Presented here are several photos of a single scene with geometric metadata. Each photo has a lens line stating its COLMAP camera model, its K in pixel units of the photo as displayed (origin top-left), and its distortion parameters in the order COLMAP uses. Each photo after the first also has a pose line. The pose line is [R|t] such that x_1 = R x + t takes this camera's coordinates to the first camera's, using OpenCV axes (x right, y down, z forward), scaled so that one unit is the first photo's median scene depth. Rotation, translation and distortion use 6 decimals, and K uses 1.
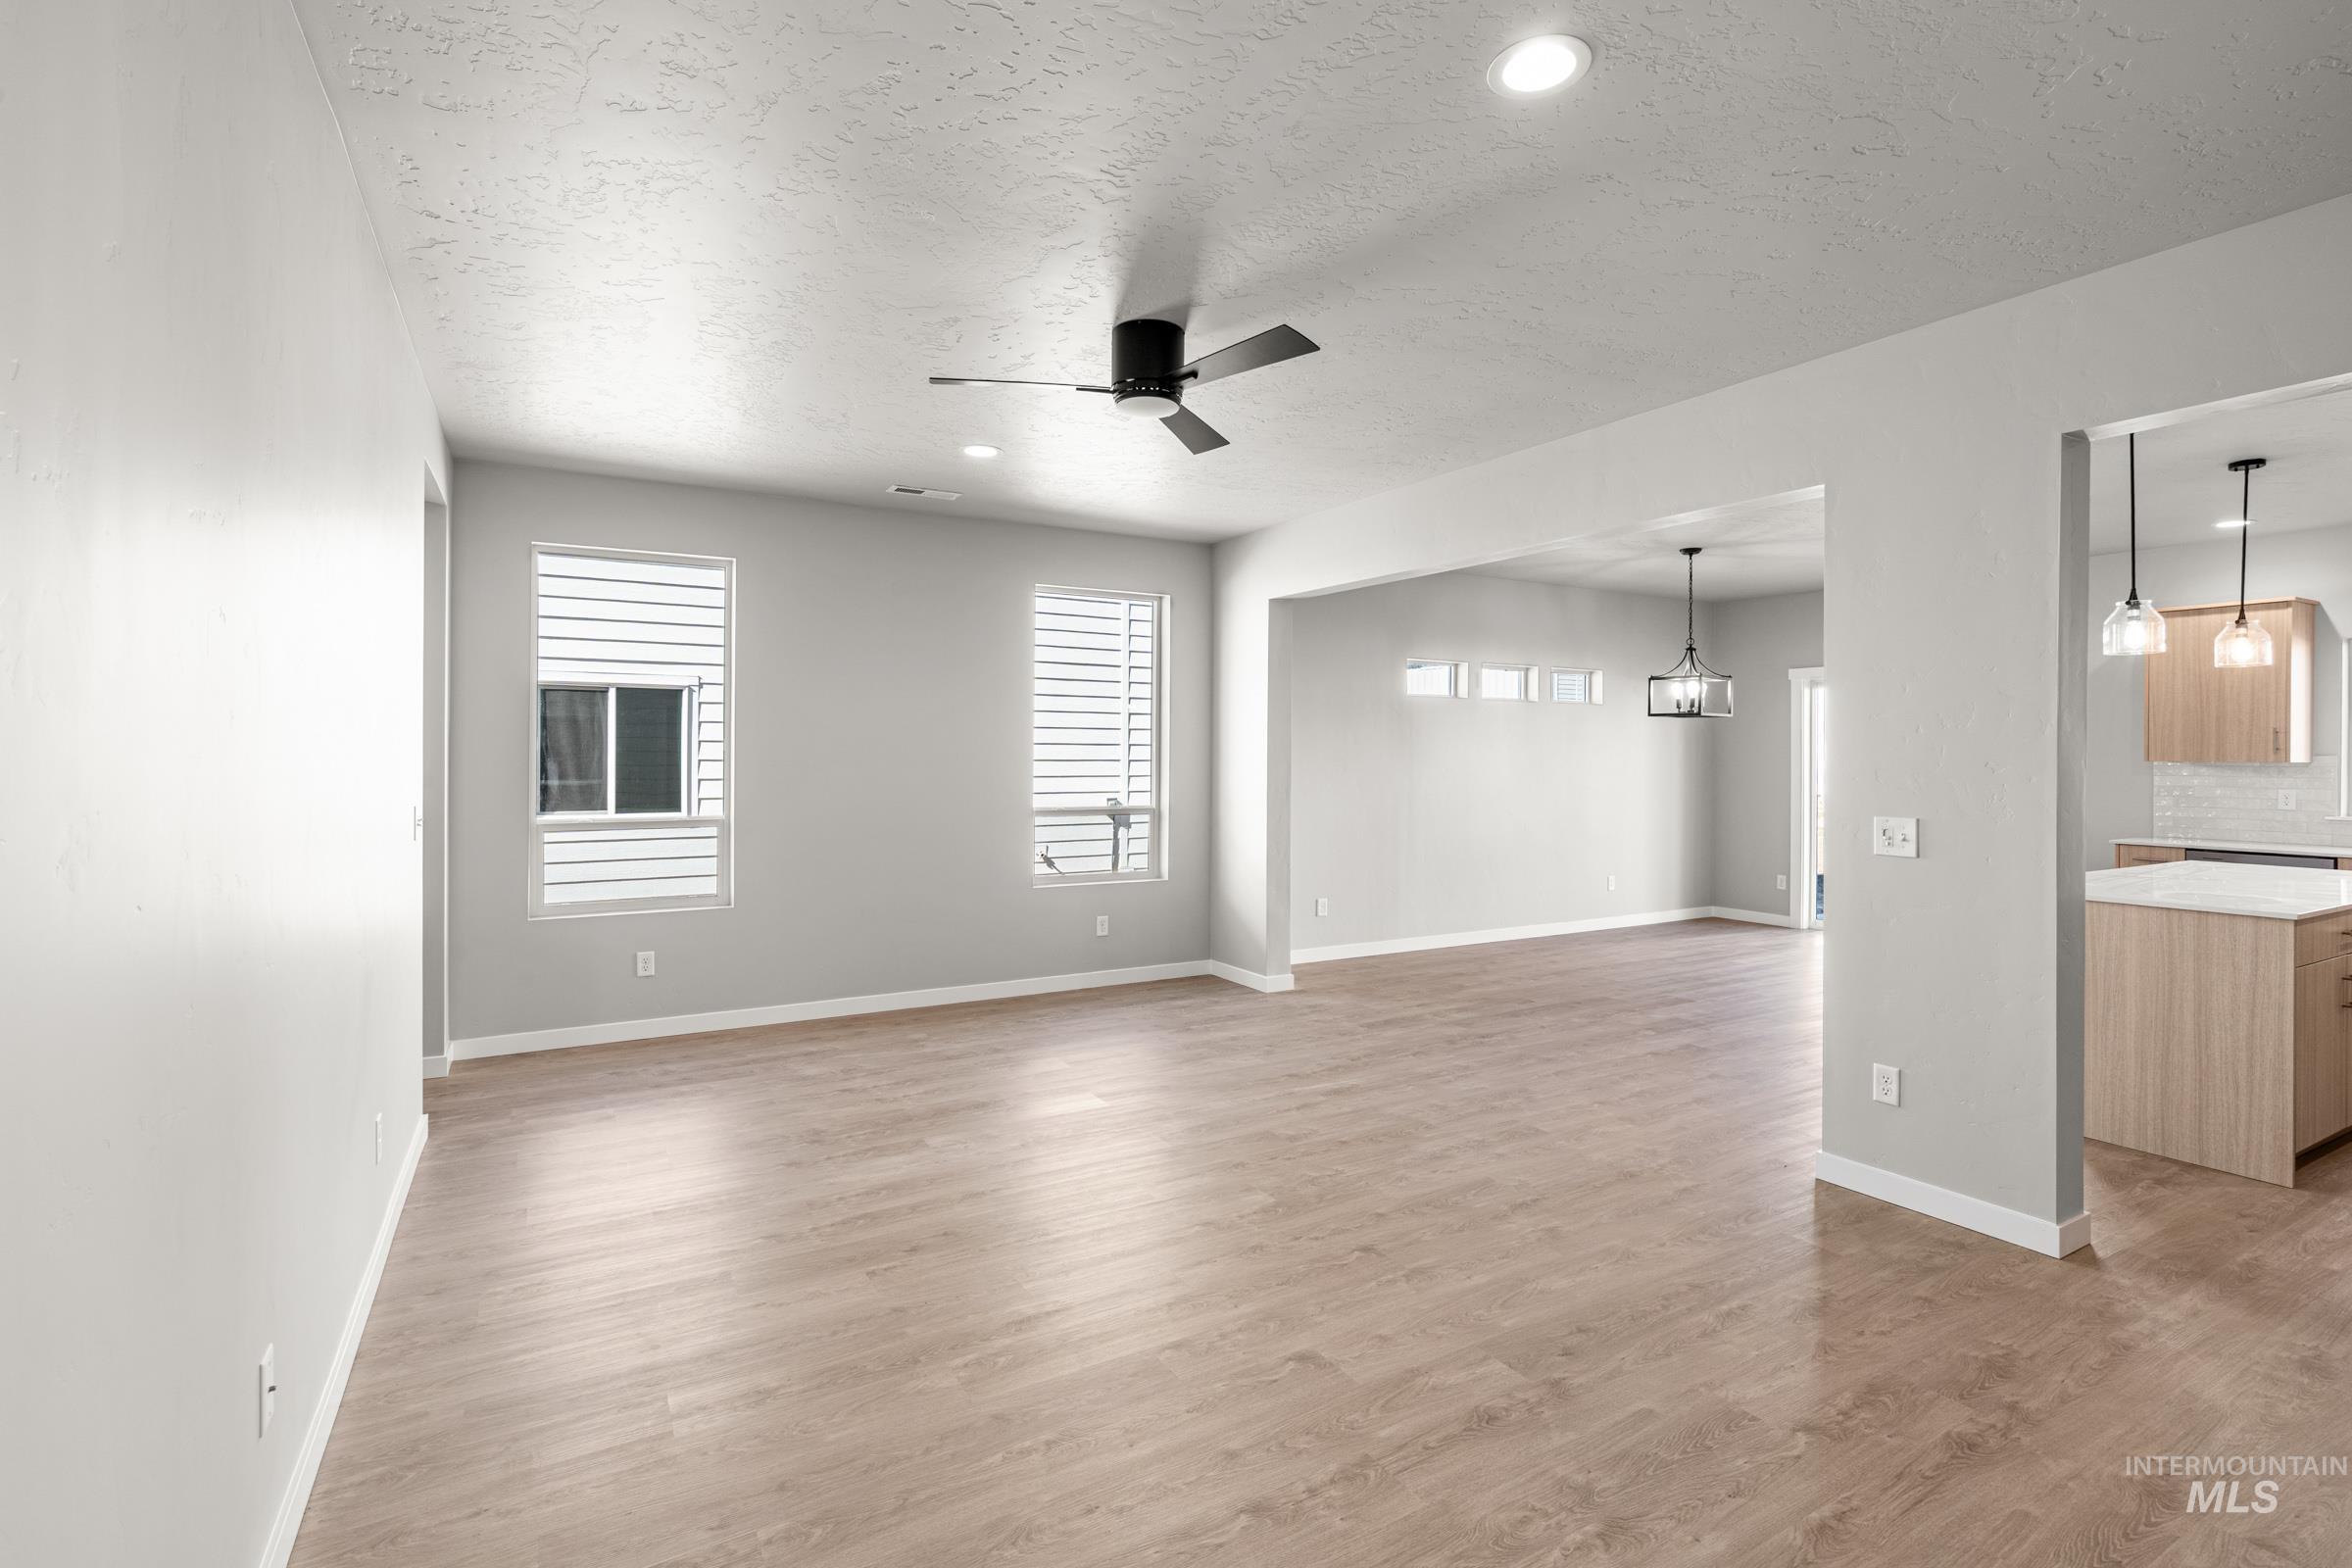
lens RADIAL K [[1058.7, 0, 1151.8], [0, 1058.7, 775.1], [0, 0, 1]] dist [-0.004315, 0.000909]
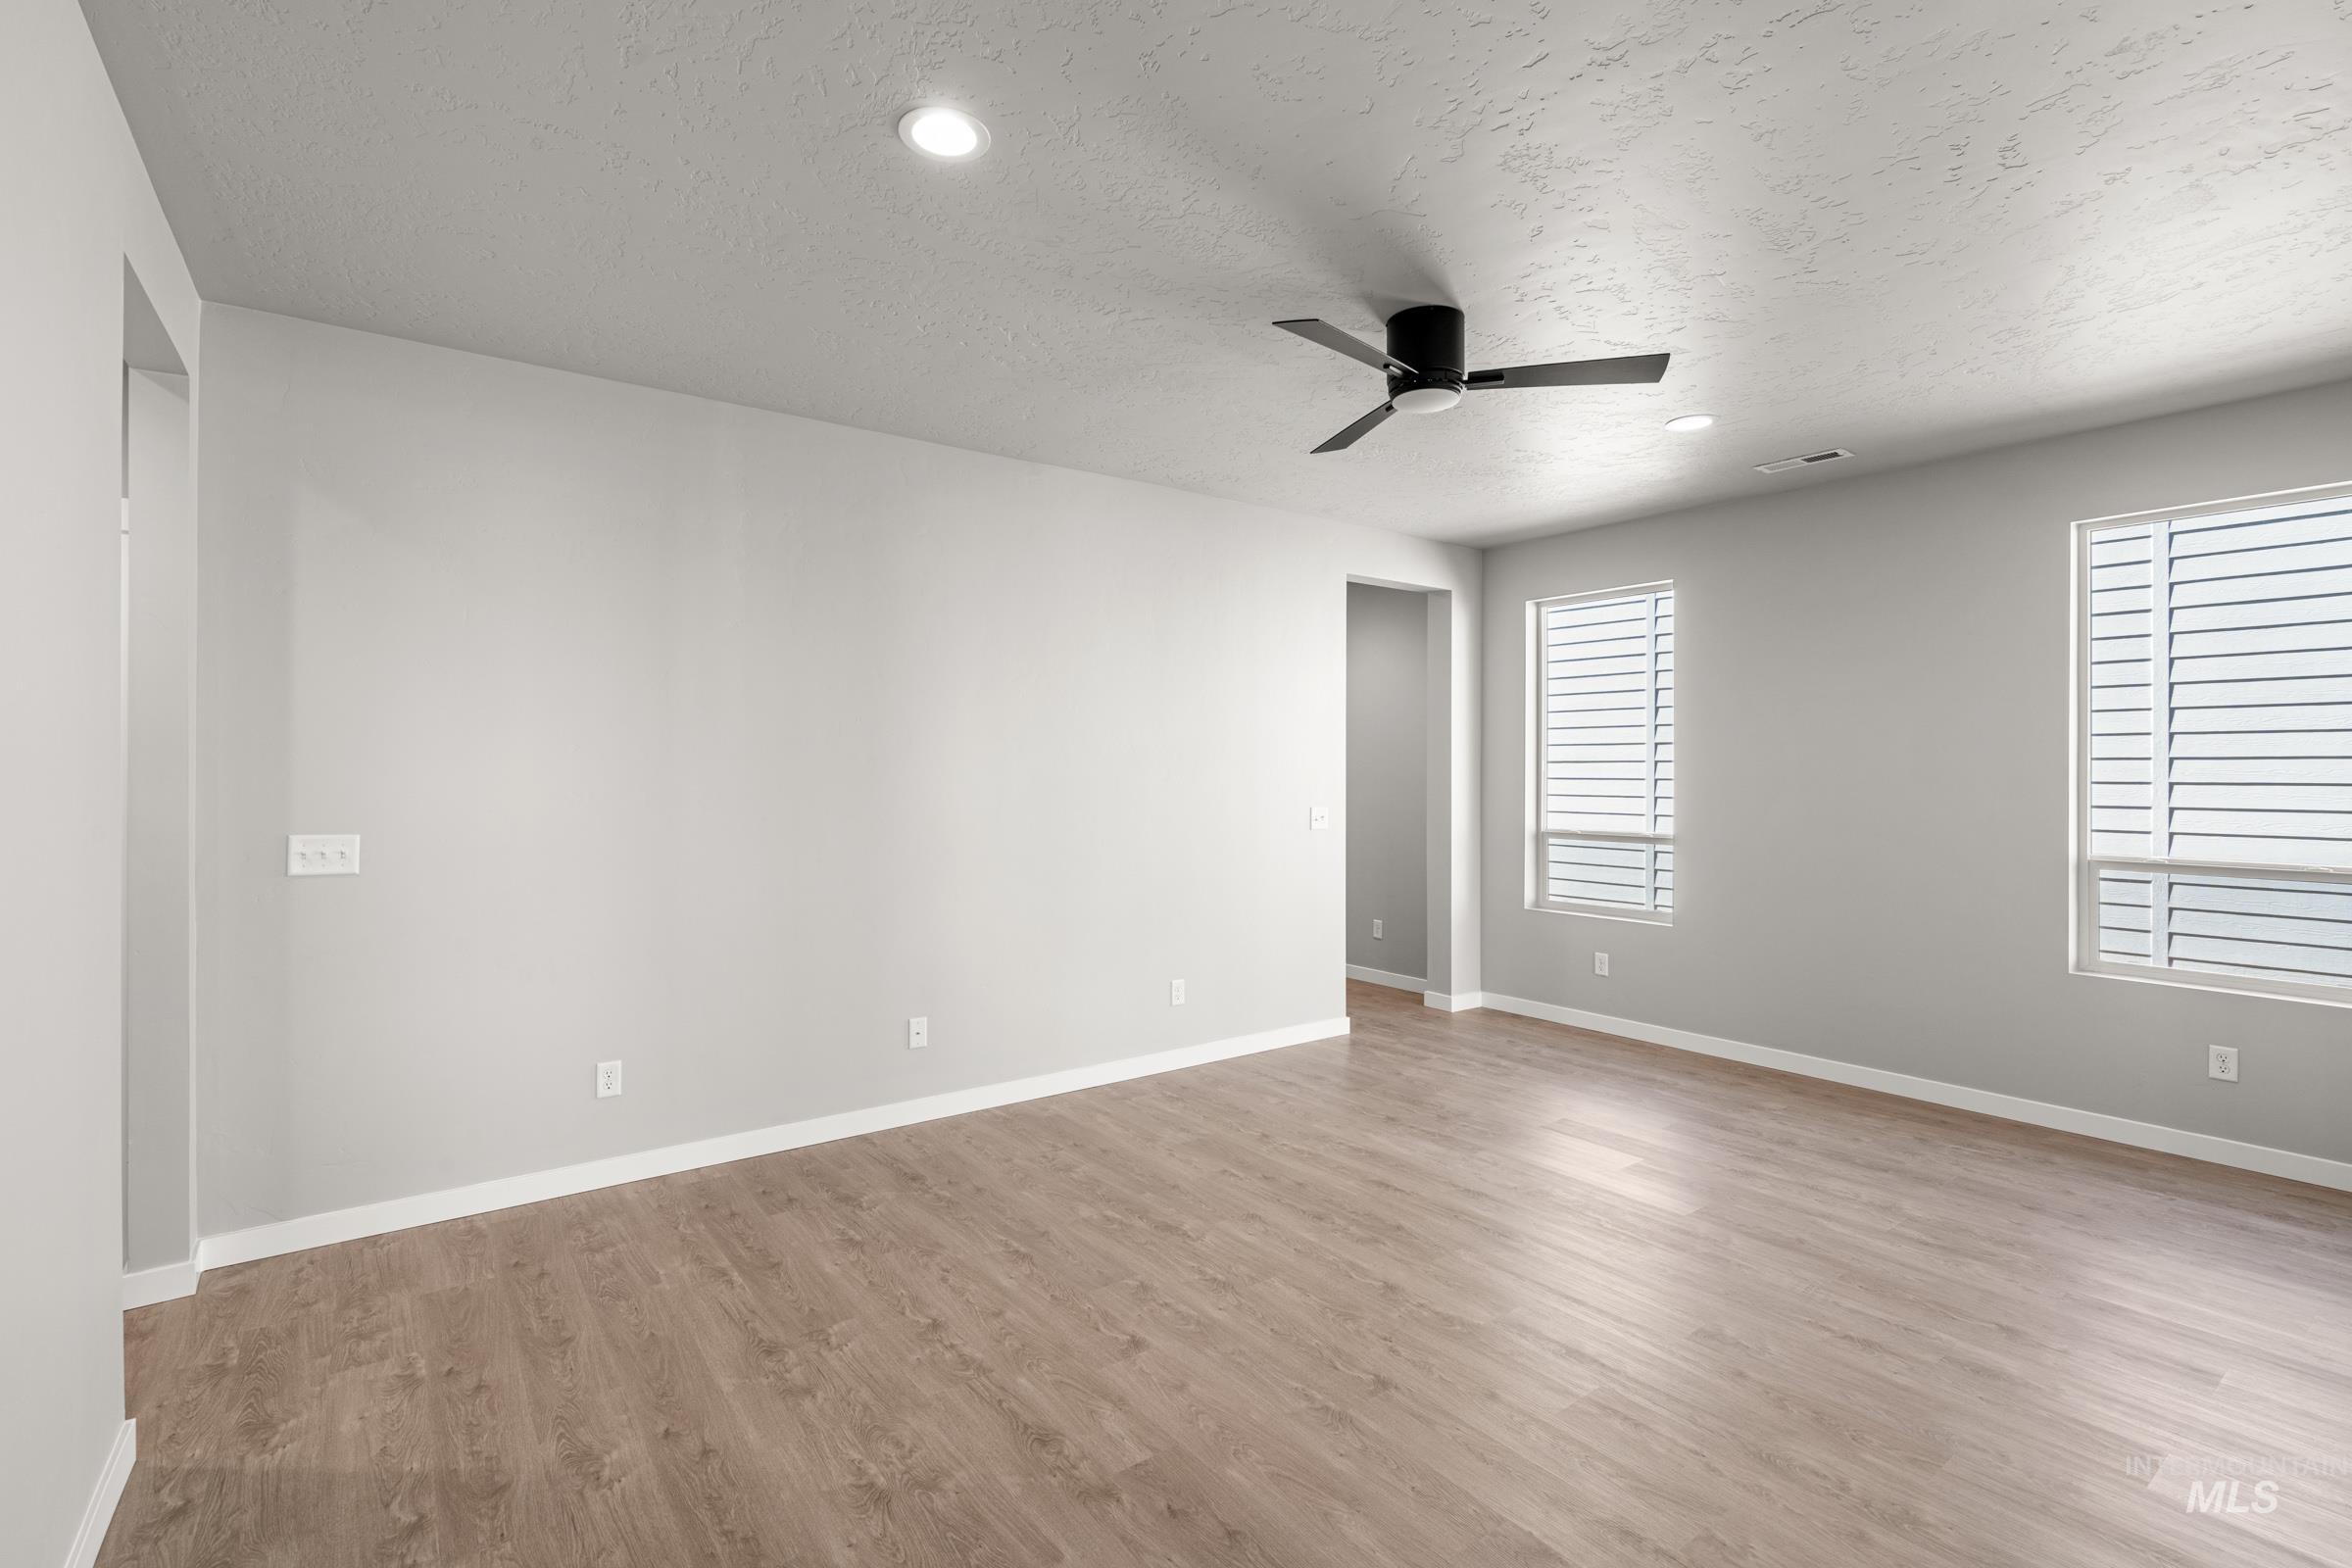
lens RADIAL K [[1058.7, 0, 1176.4], [0, 1058.7, 765.6], [0, 0, 1]] dist [-0.004315, 0.000909]
pose [[0.146828, -0.008880, -0.989122, 1.039747], [-0.020795, 0.999711, -0.012062, -0.009633], [0.988943, 0.022340, 0.146600, 0.759141]]
